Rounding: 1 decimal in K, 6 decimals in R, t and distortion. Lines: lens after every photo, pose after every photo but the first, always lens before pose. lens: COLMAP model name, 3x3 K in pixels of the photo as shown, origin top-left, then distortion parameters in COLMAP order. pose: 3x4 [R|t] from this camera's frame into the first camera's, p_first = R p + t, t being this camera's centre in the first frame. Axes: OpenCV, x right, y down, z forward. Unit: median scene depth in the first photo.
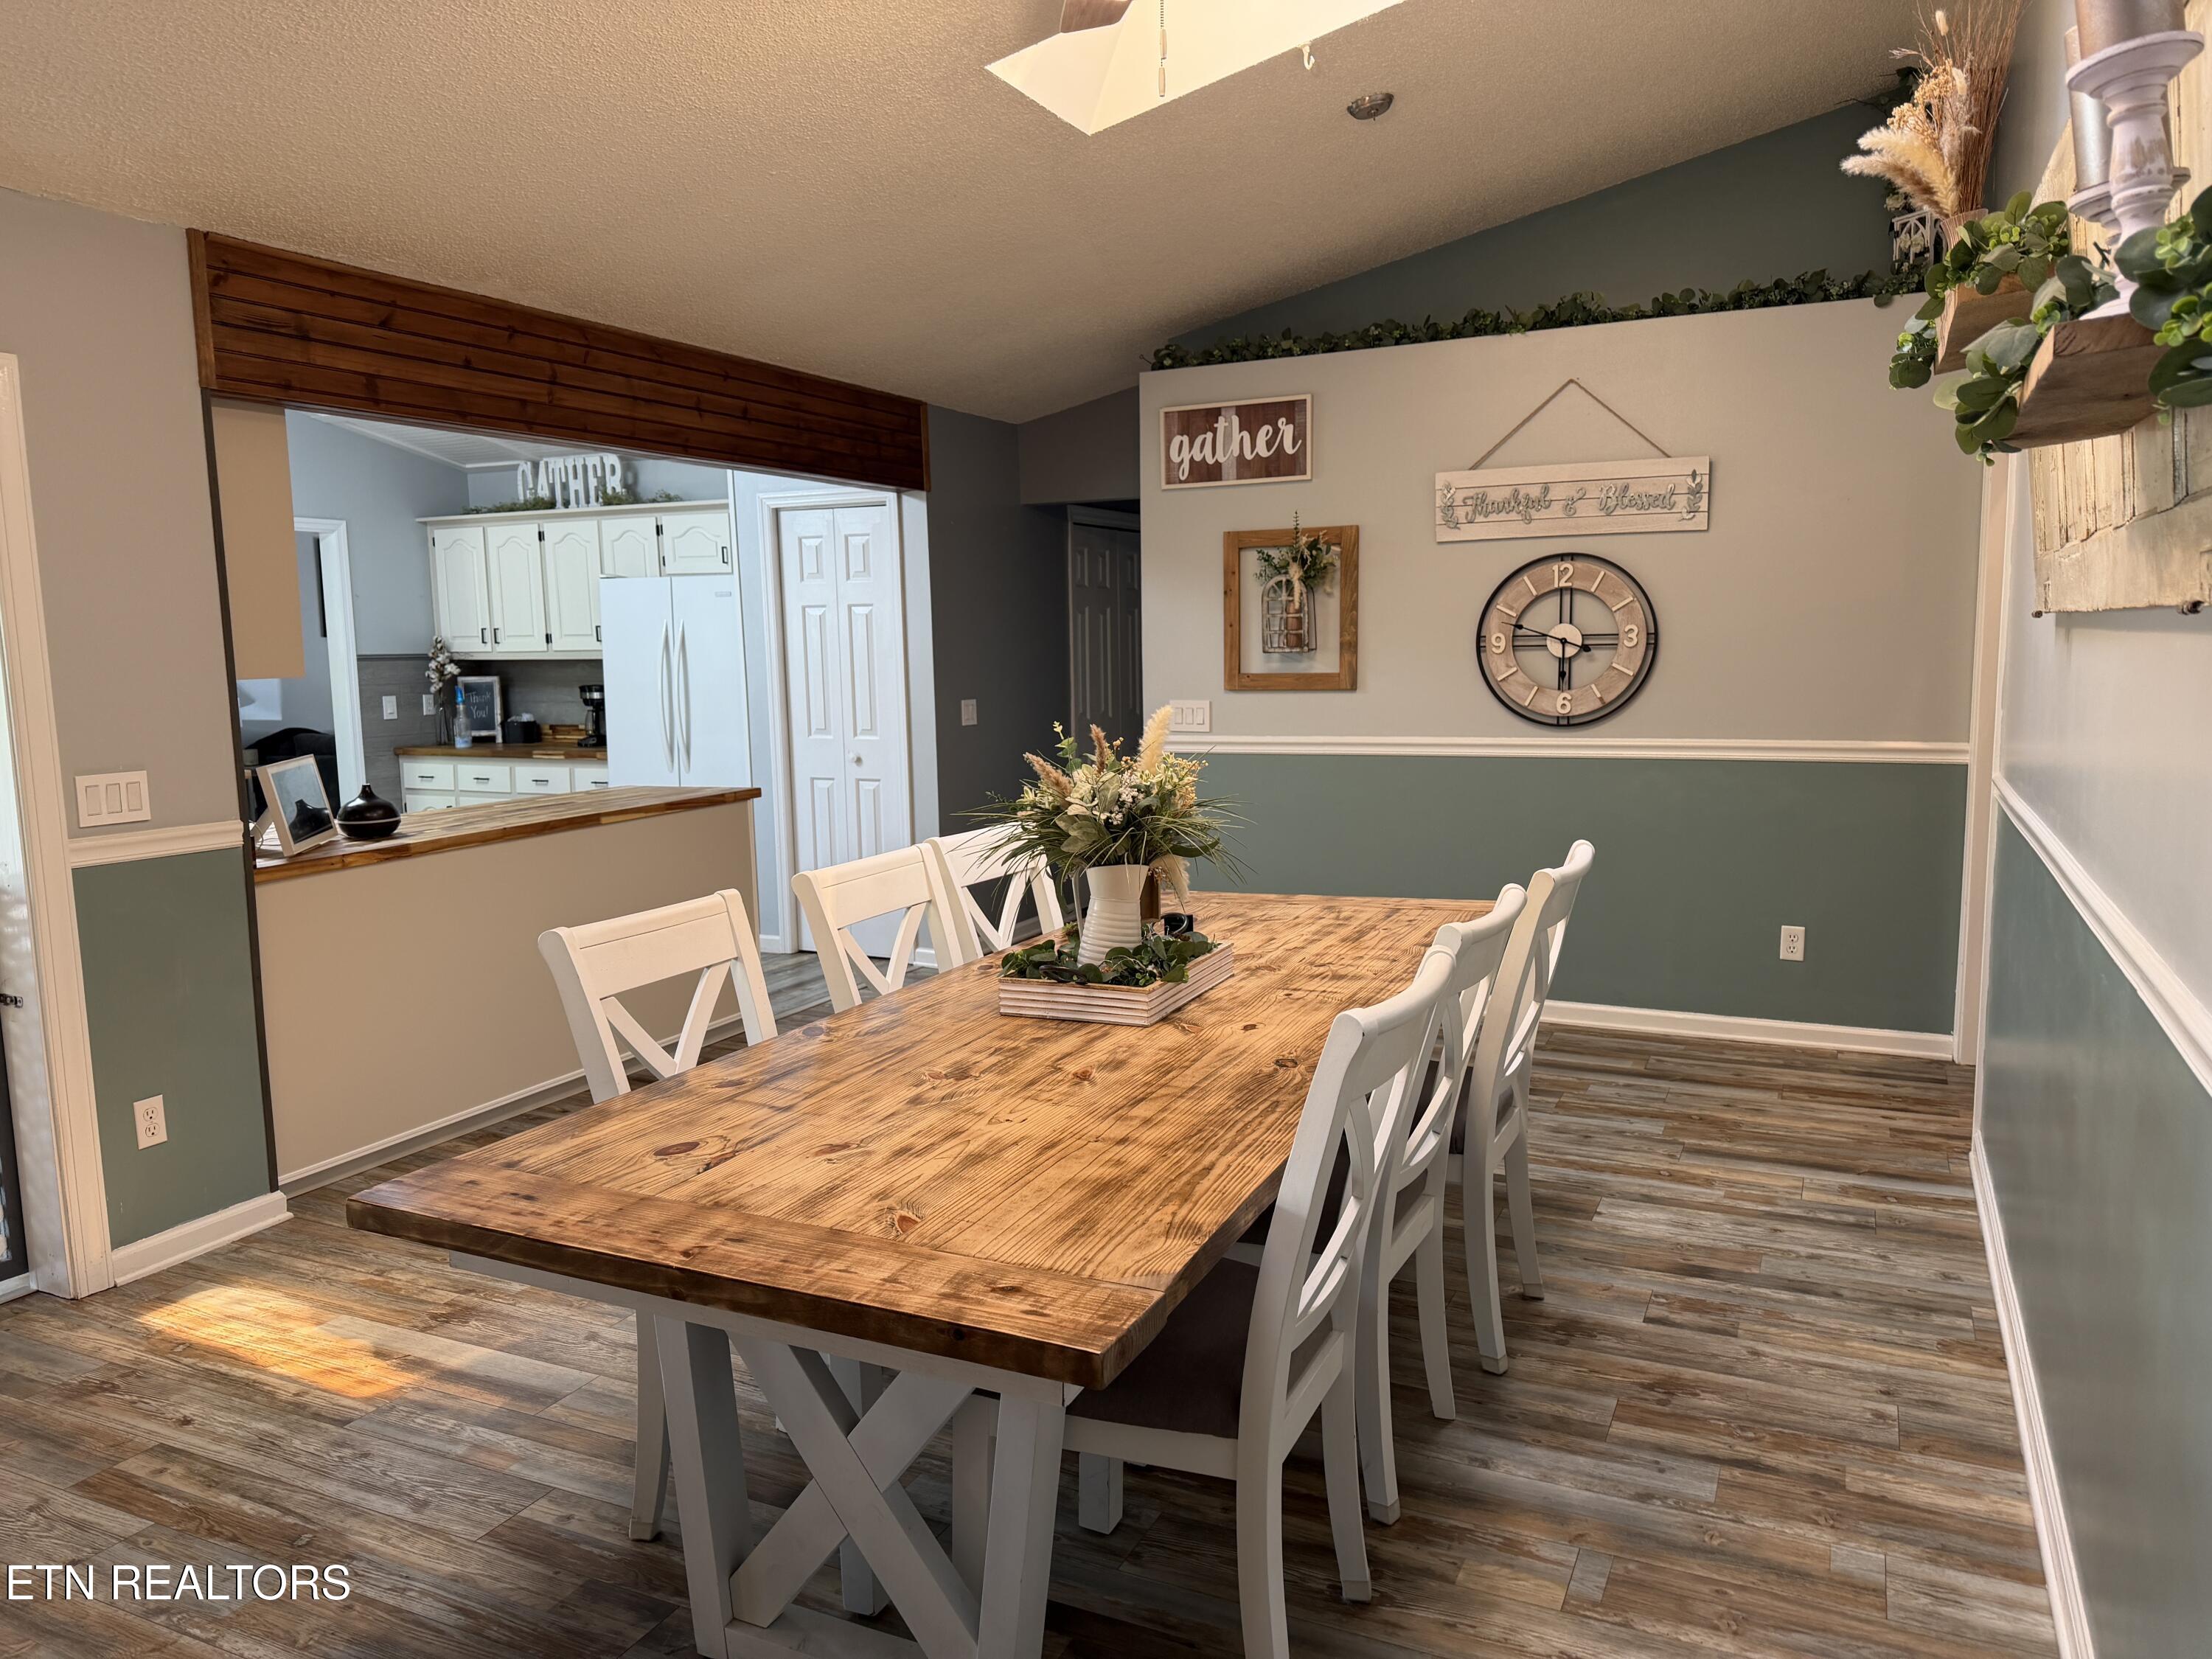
lens RADIAL K [[1557.7, 0, 1106.0], [0, 1557.7, 829.5], [0, 0, 1]] dist [0.132832, -0.200373]
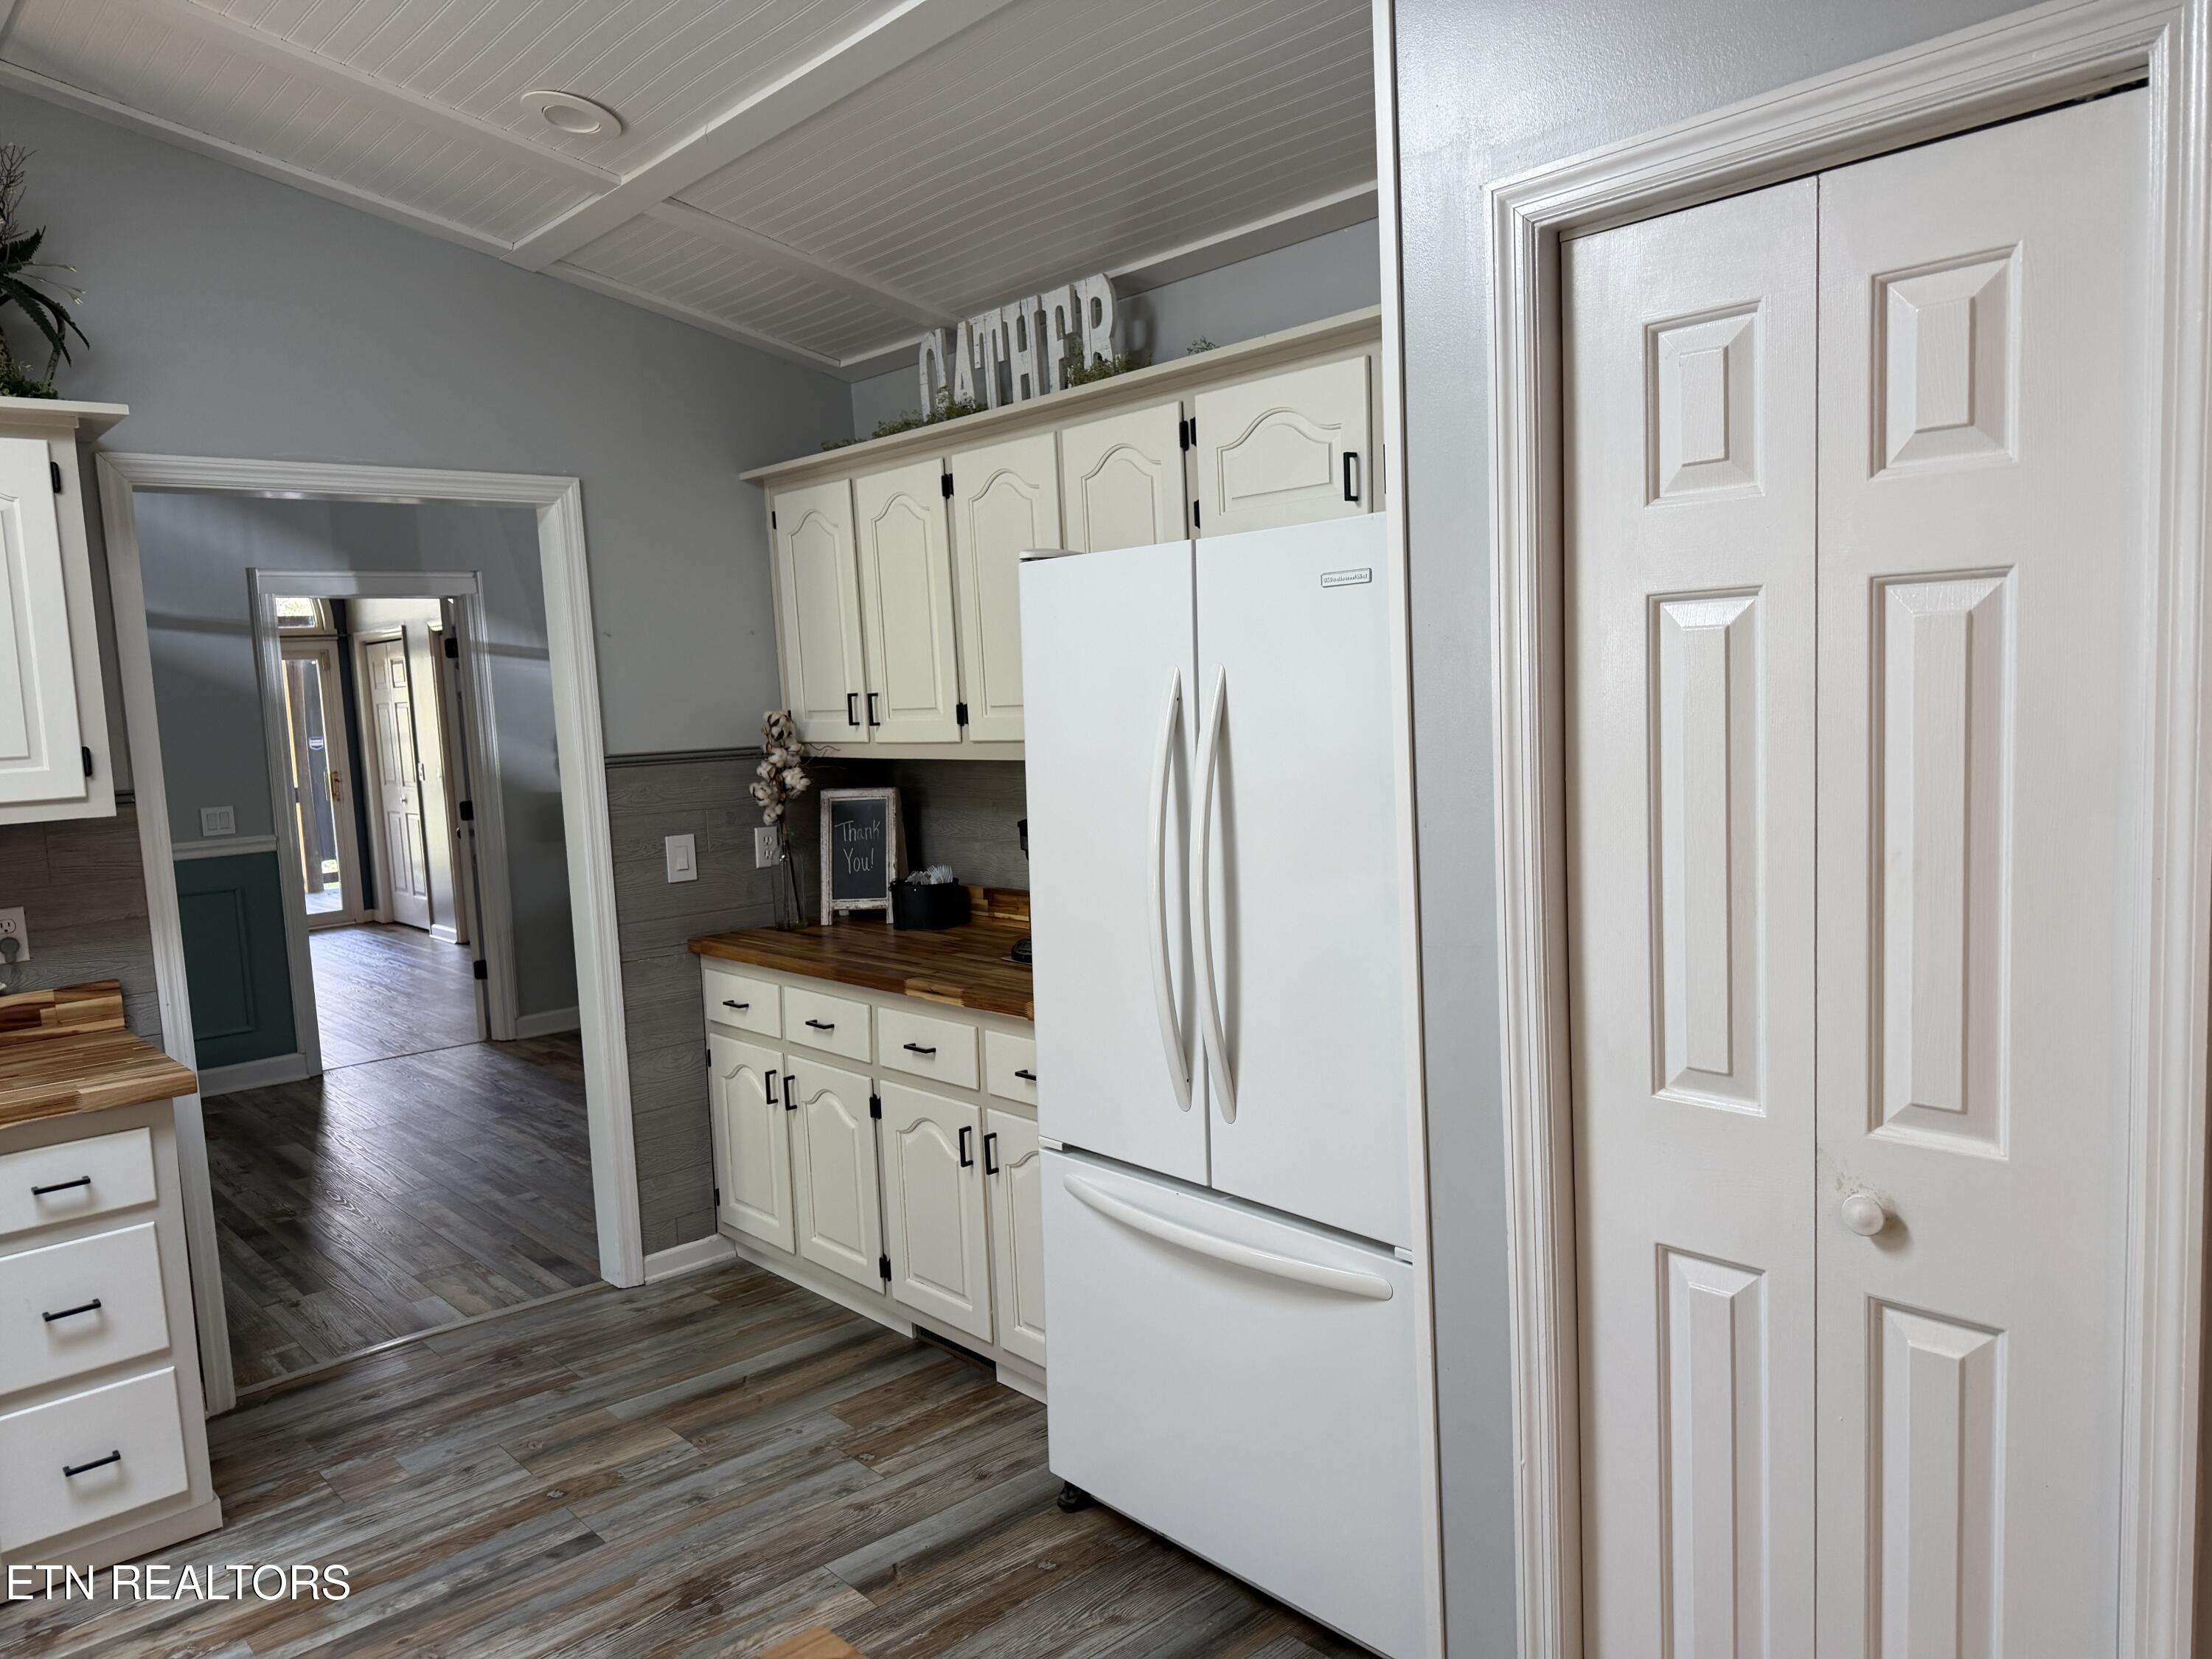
lens RADIAL K [[1557.7, 0, 1106.0], [0, 1557.7, 829.5], [0, 0, 1]] dist [0.132832, -0.200373]
pose [[0.927752, 0.013283, -0.372961, -0.146924], [-0.020680, 0.999661, -0.015840, -0.080798], [0.372624, 0.022409, 0.927712, 0.596899]]
